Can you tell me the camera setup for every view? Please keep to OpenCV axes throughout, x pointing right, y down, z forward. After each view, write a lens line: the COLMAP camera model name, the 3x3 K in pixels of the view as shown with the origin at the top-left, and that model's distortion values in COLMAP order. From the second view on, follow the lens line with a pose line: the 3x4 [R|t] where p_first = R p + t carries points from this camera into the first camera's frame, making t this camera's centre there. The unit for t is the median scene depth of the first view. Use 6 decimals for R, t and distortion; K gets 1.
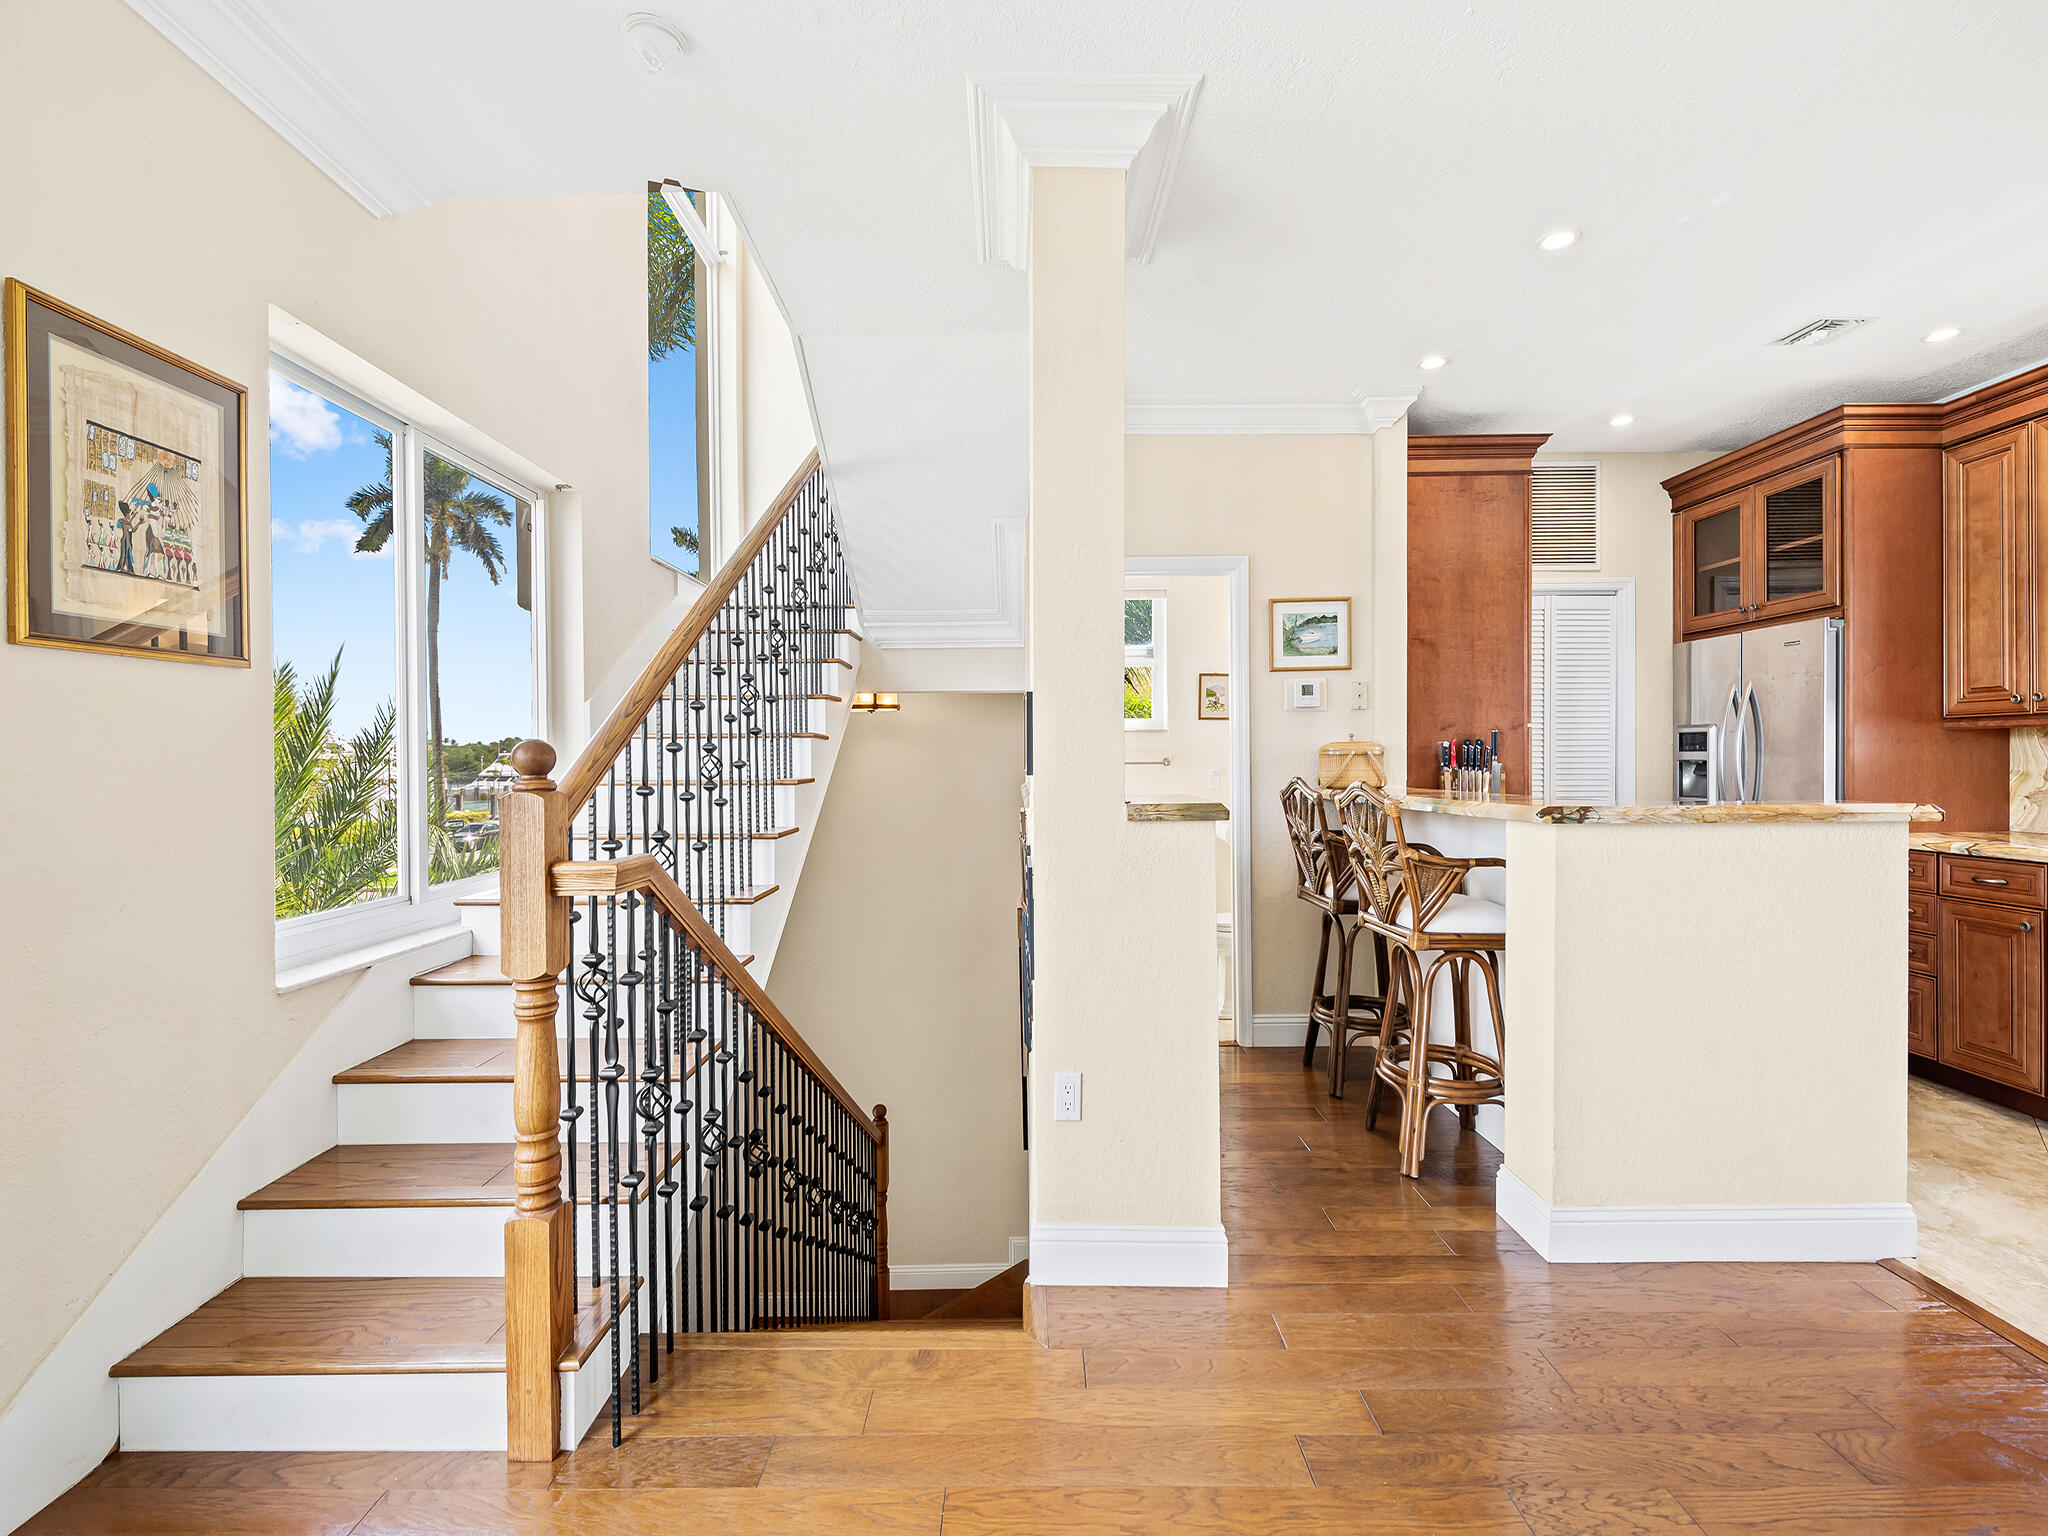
lens RADIAL K [[866.4, 0, 1015.9], [0, 866.4, 766.6], [0, 0, 1]] dist [-0.000134, -0.001253]
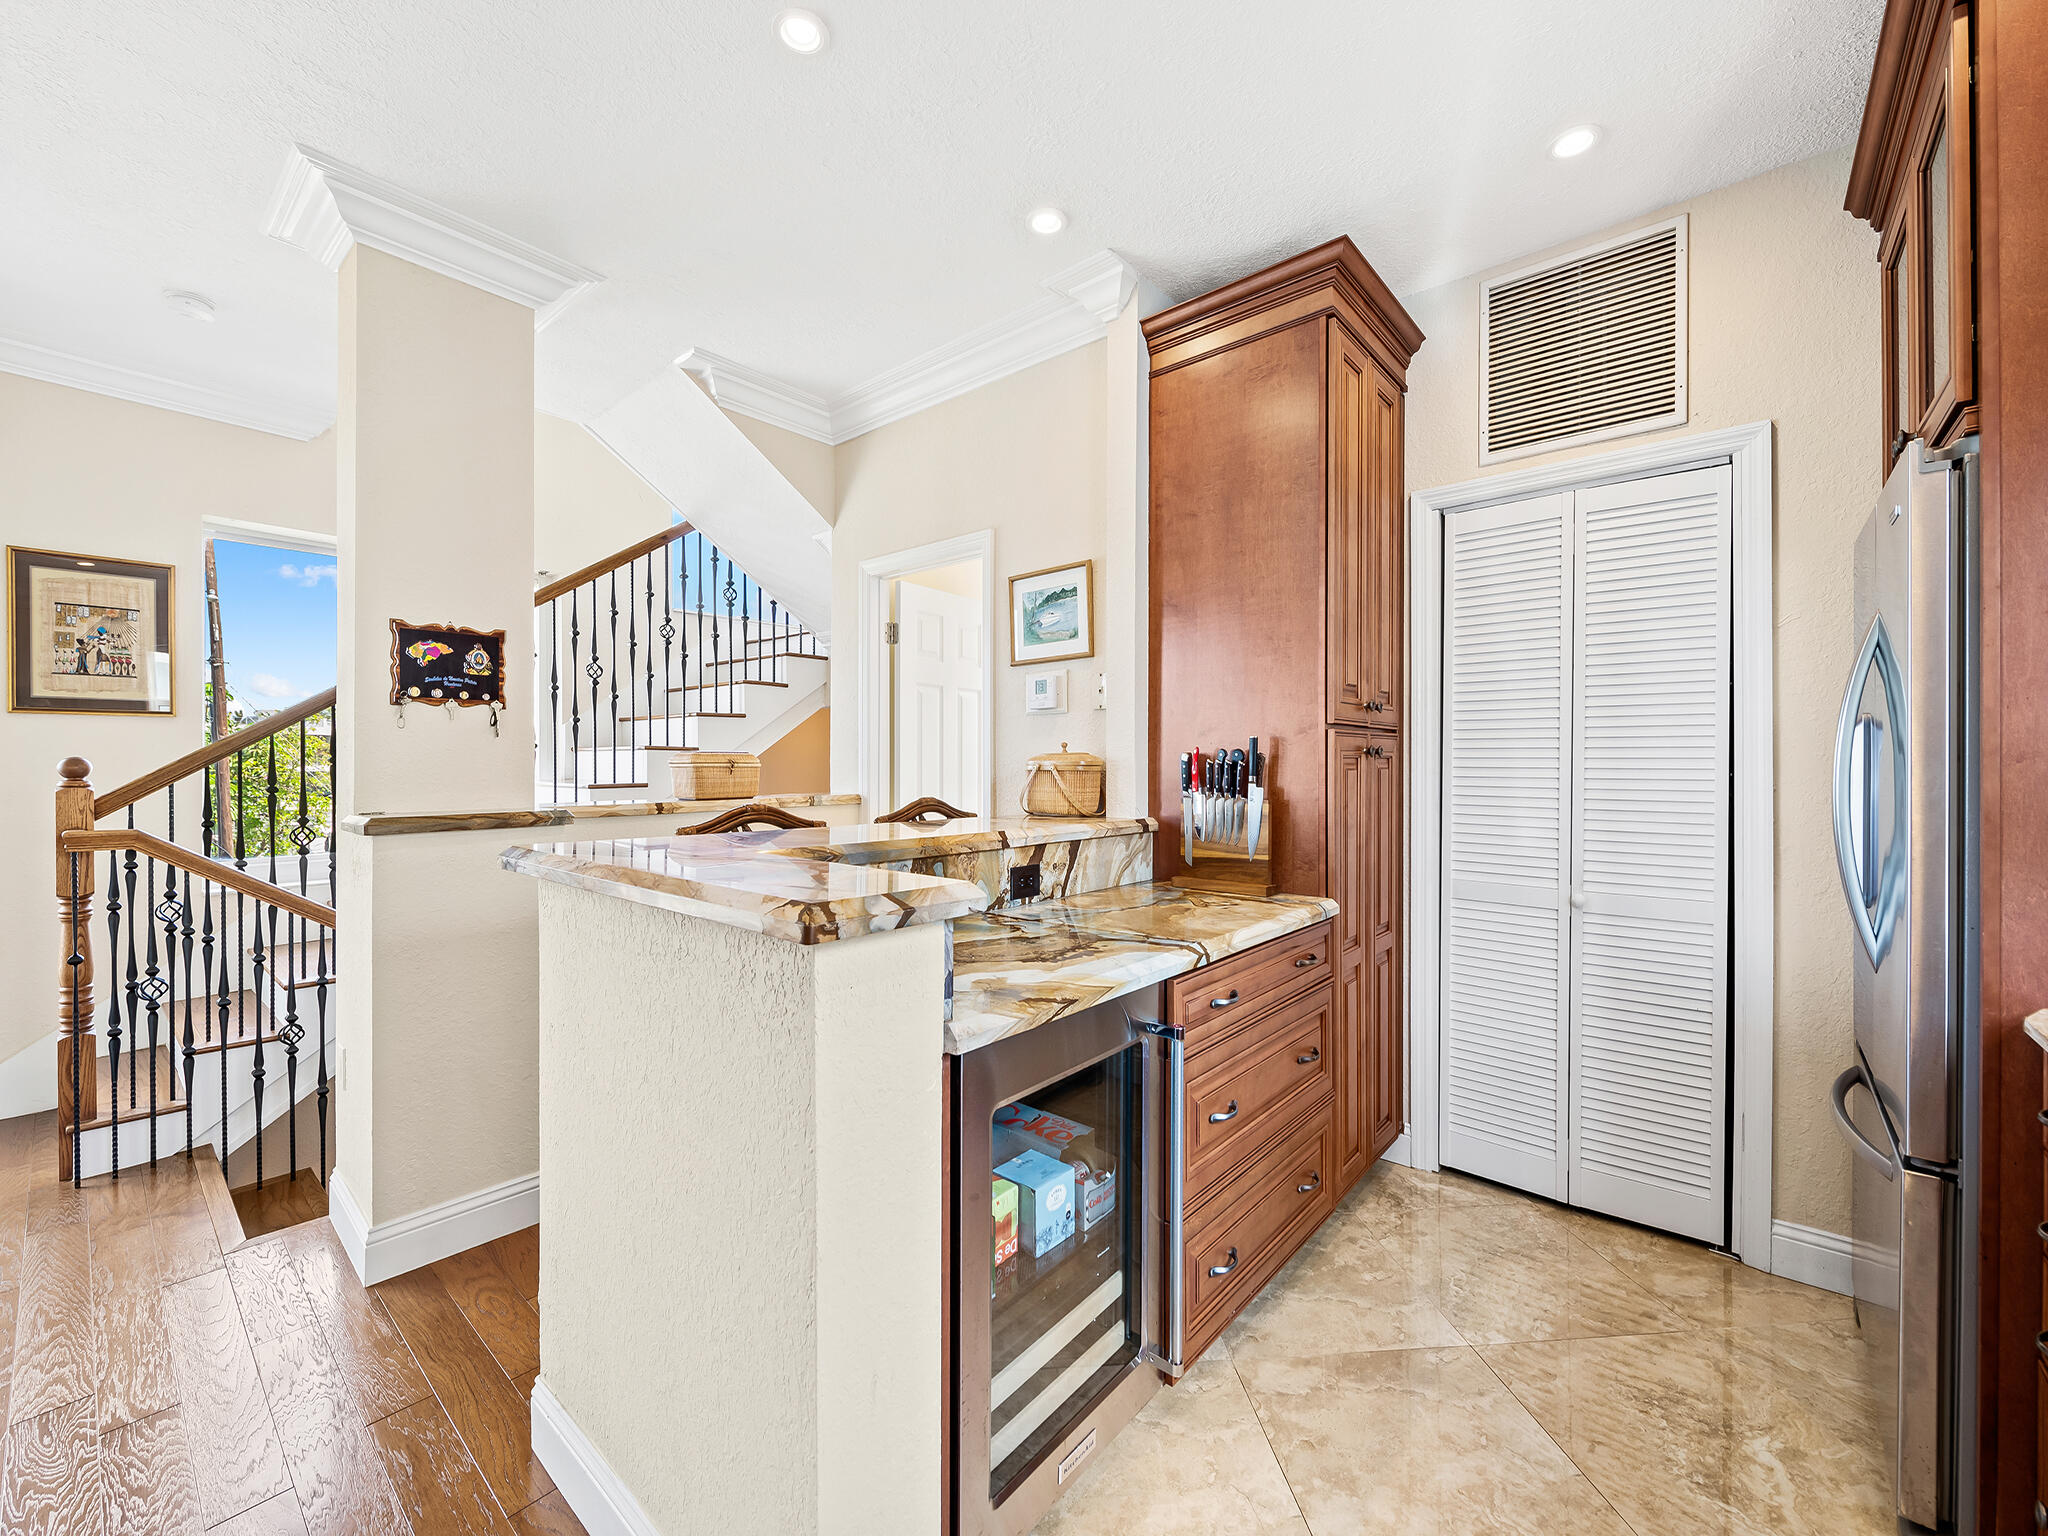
lens RADIAL K [[847.3, 0, 1024.9], [0, 847.3, 766.4], [0, 0, 1]] dist [0.002662, -0.002466]
pose [[0.752490, 0.012889, -0.658477, 0.840596], [-0.013526, 0.999900, 0.004115, -0.019768], [0.658464, 0.005810, 0.752589, 0.418495]]
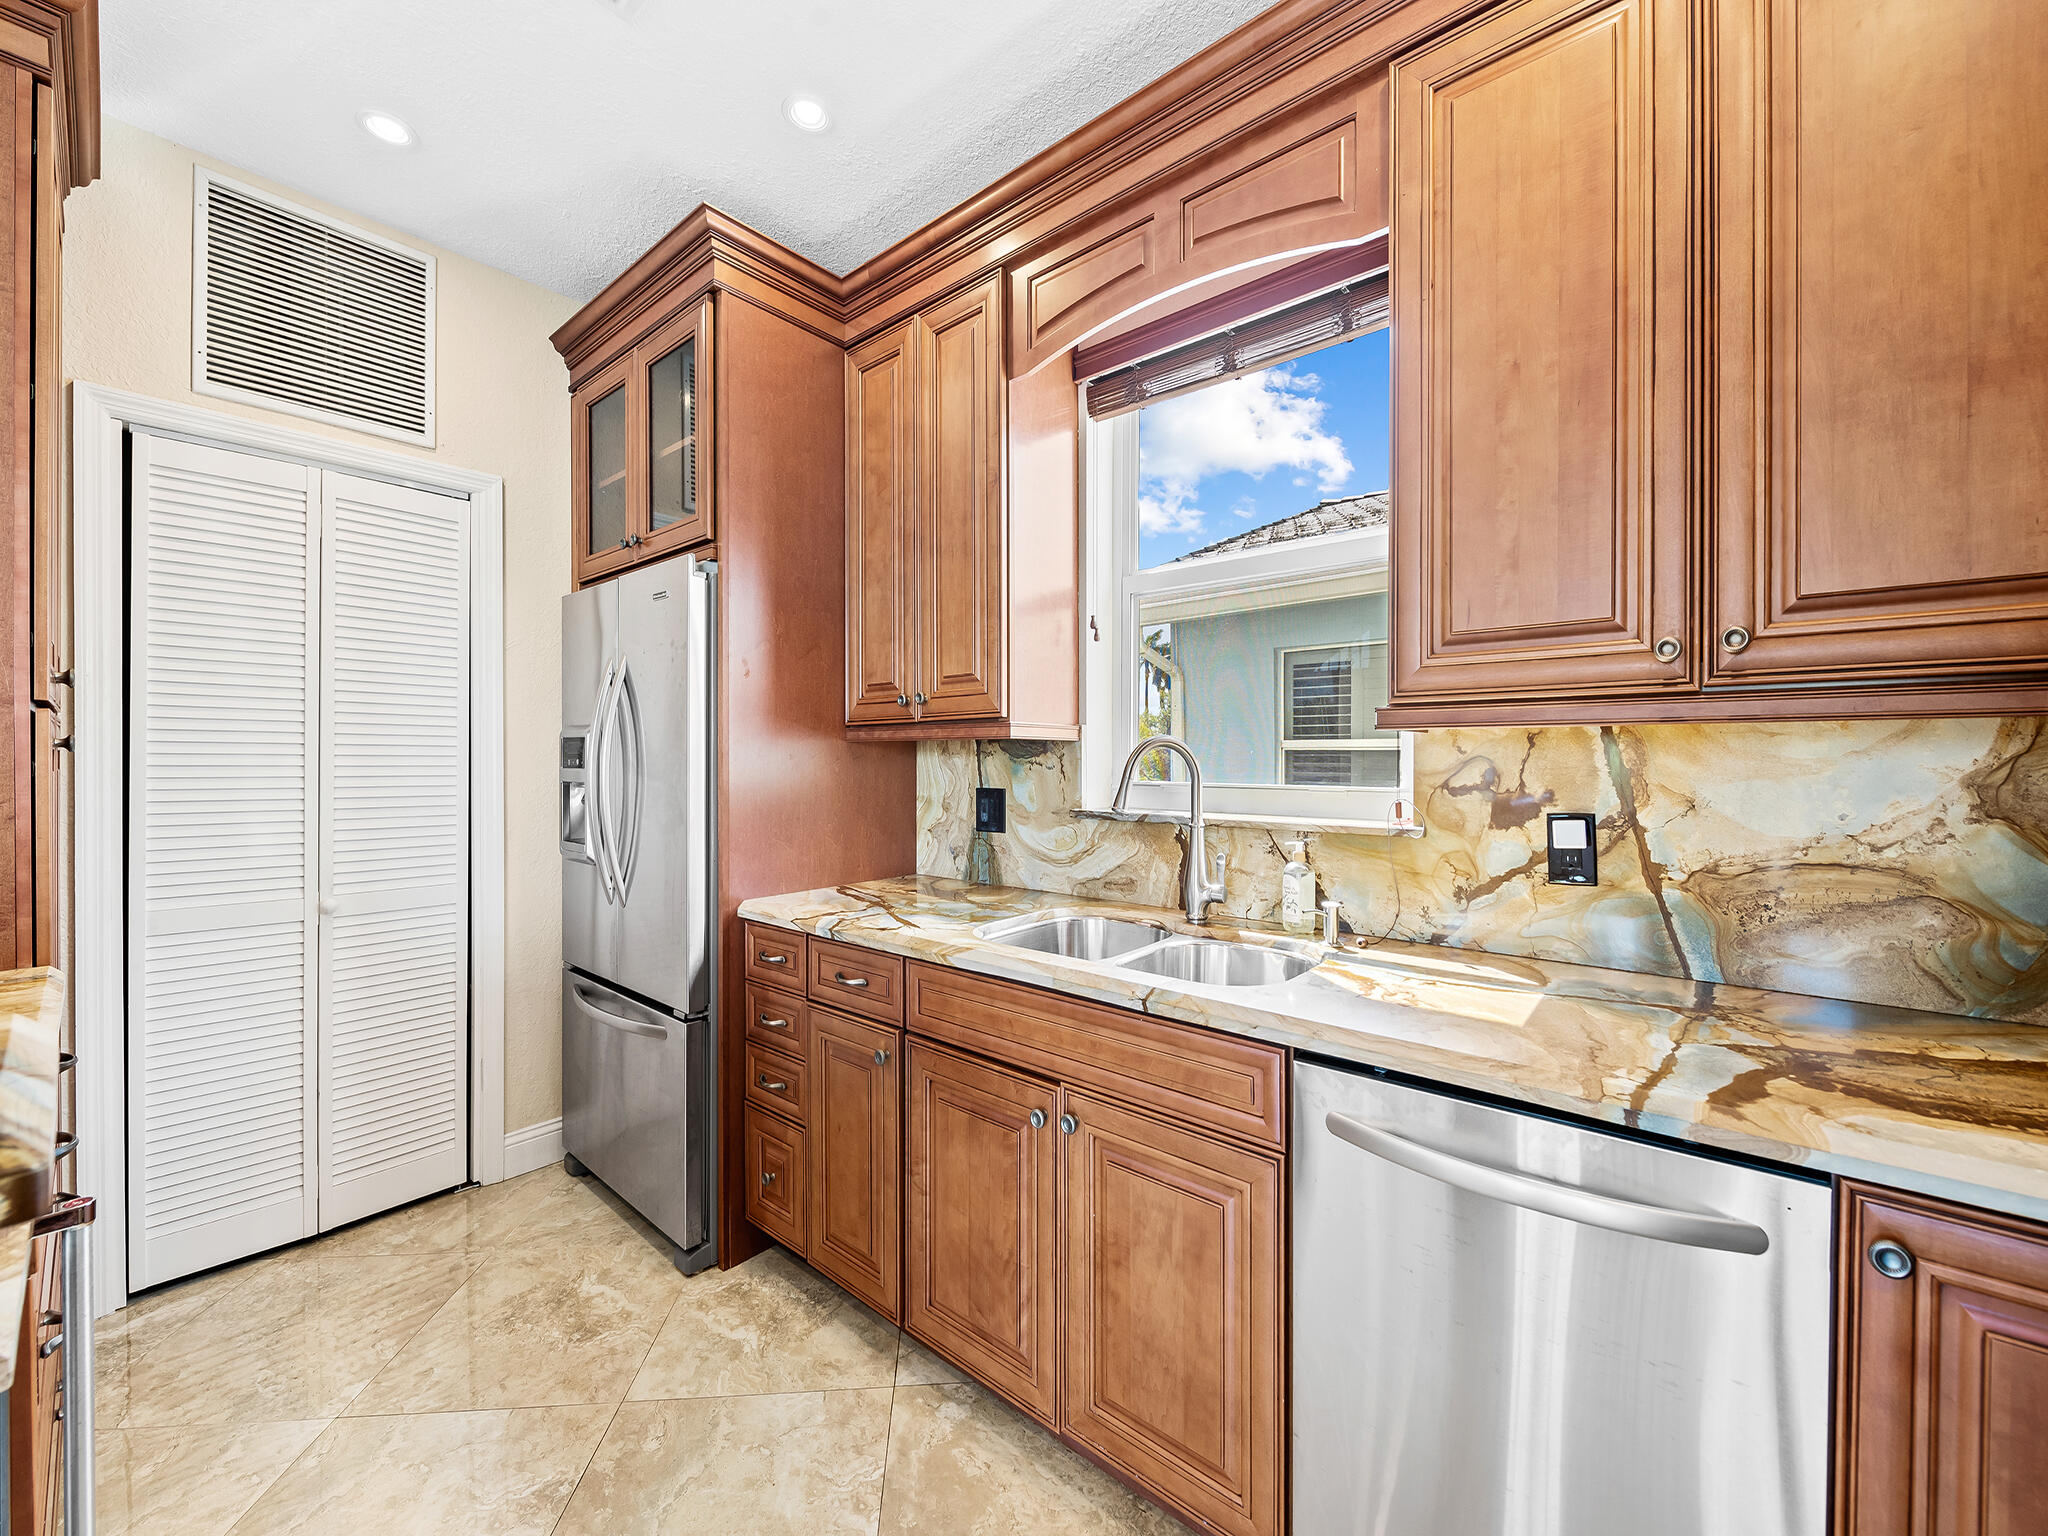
lens RADIAL K [[812.1, 0, 1027.3], [0, 812.1, 765.0], [0, 0, 1]] dist [0.006627, -0.004363]
pose [[0.648331, 0.003508, 0.761350, 0.615354], [0.000972, 0.999985, -0.005435, -0.018360], [-0.761358, 0.004263, 0.648318, 0.419955]]
